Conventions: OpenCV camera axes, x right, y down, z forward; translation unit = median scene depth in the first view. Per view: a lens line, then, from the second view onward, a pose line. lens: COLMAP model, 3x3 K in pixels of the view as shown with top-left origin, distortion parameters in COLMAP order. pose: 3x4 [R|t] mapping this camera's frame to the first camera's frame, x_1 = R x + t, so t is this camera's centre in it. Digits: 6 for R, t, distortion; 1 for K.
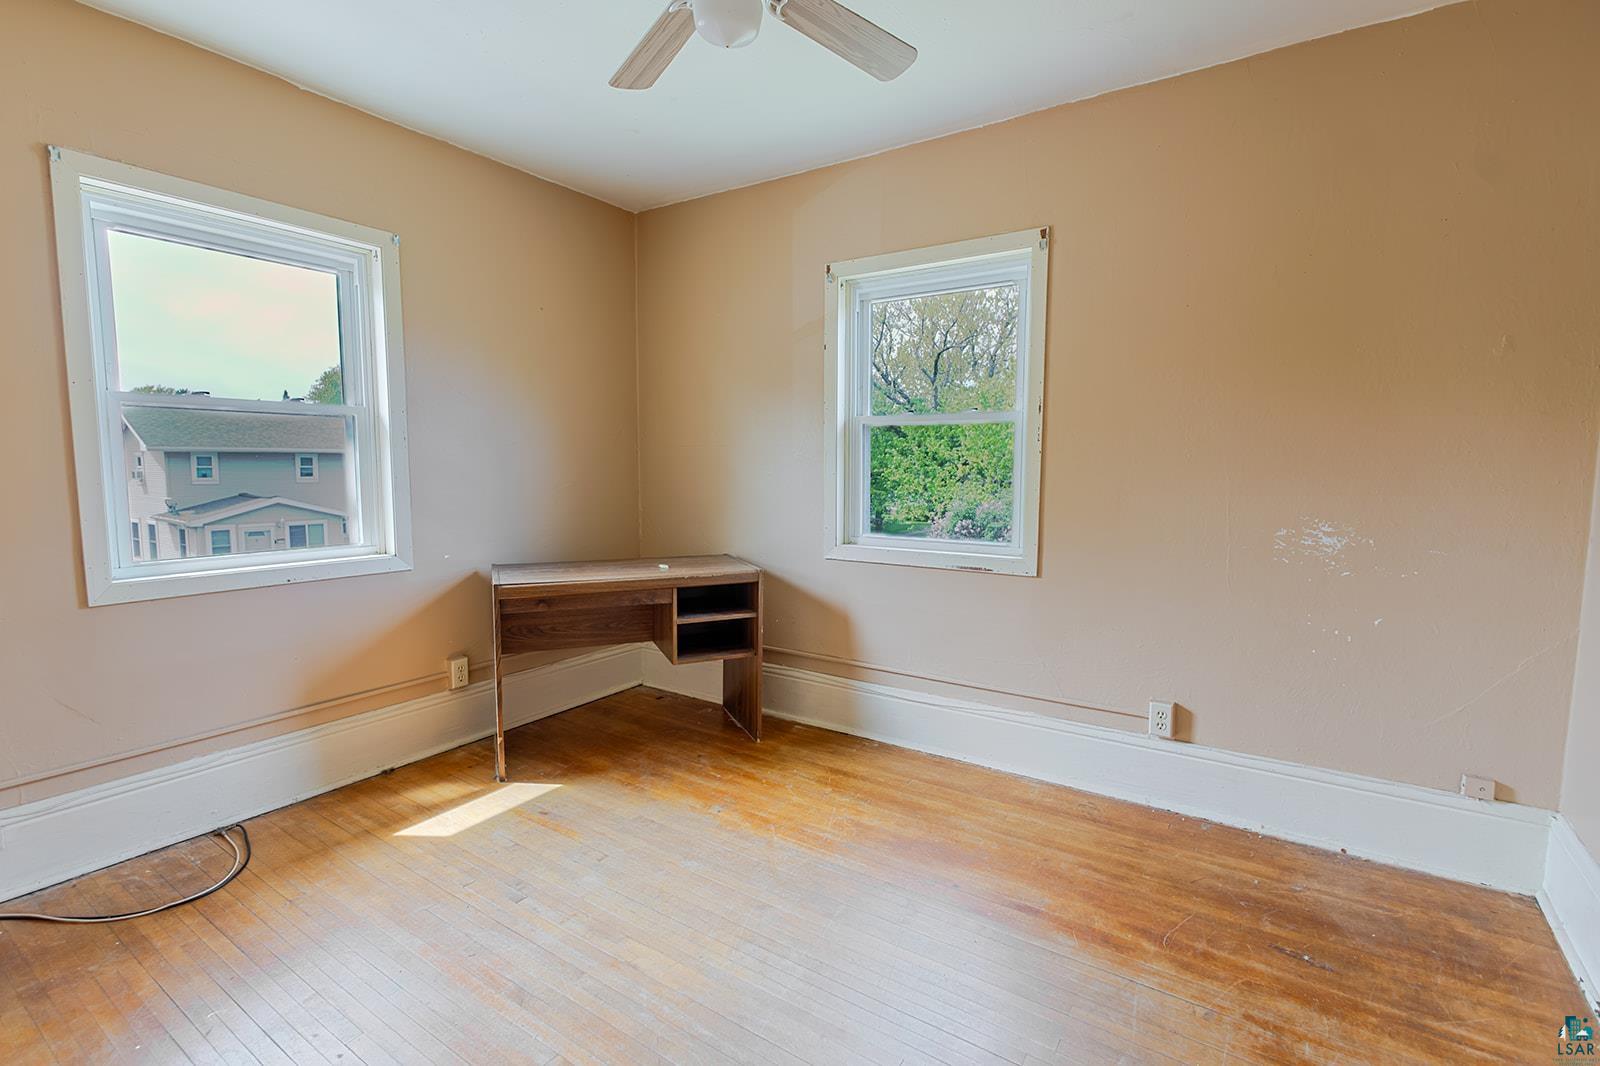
lens RADIAL K [[739.7, 0, 802.6], [0, 739.7, 541.9], [0, 0, 1]] dist [0.012571, 0.000669]
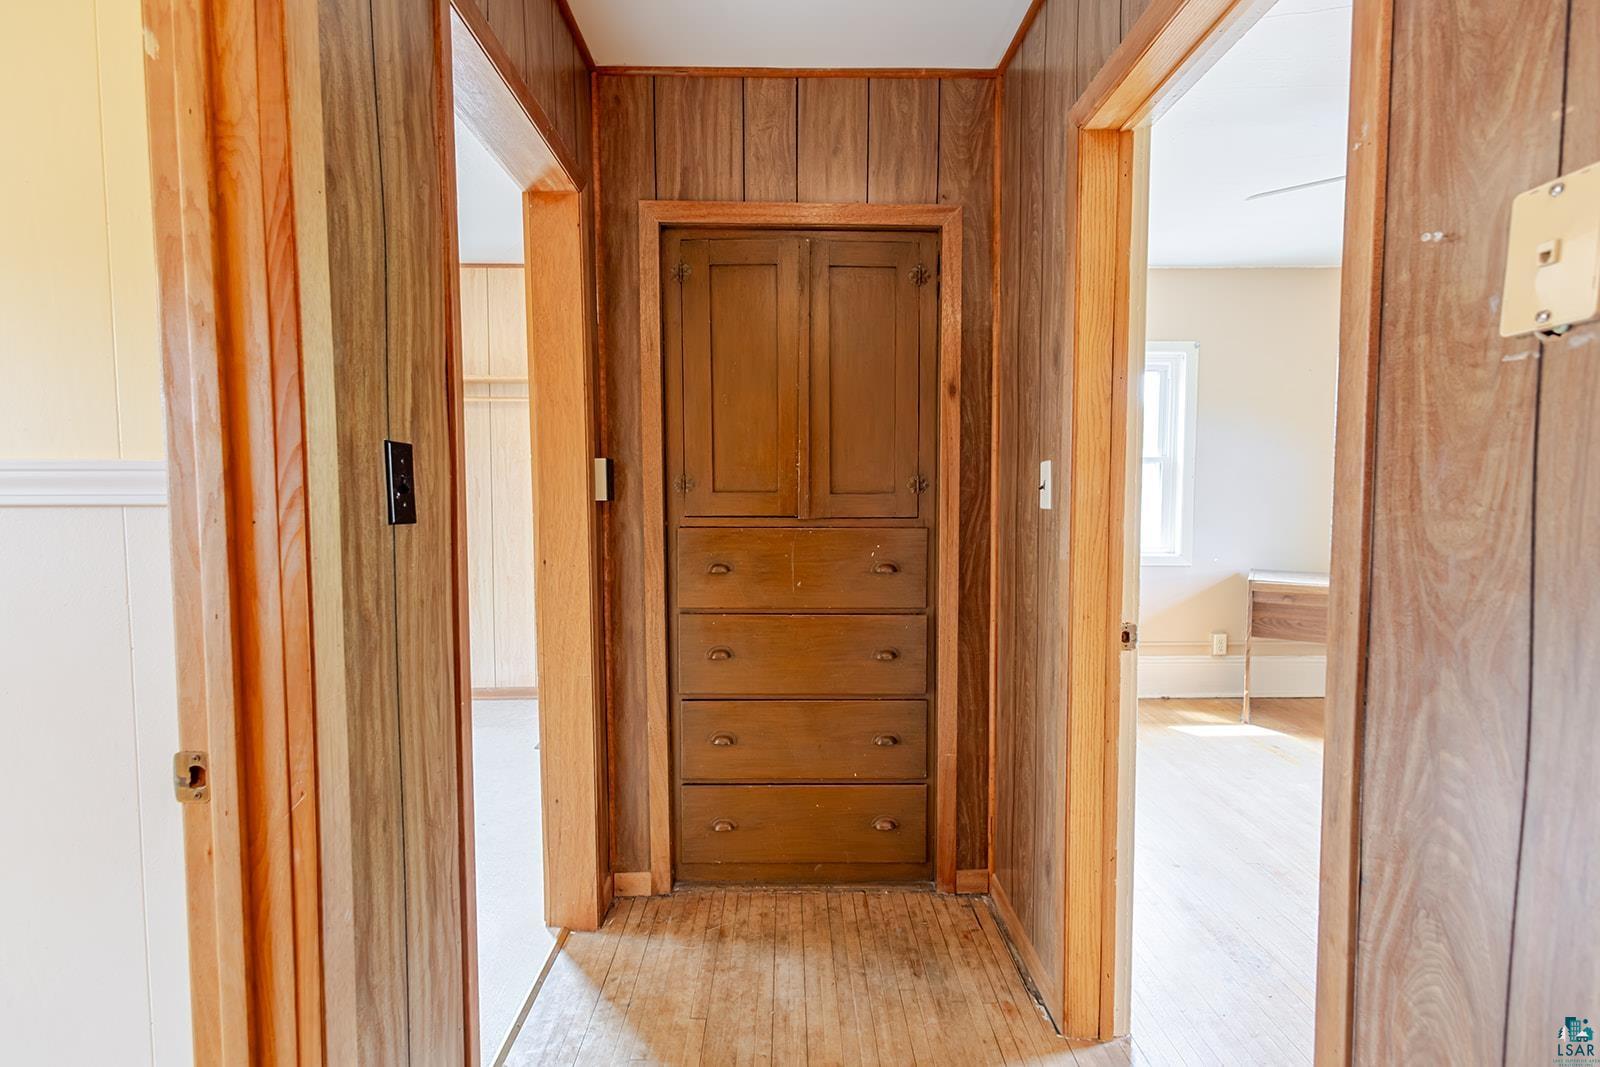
lens RADIAL K [[739.7, 0, 804.1], [0, 739.7, 538.3], [0, 0, 1]] dist [0.012571, 0.000669]
pose [[0.568902, 0.038500, -0.821504, 0.243403], [-0.076004, 0.997090, -0.005904, 0.049886], [0.818886, 0.065796, 0.570172, -0.468341]]
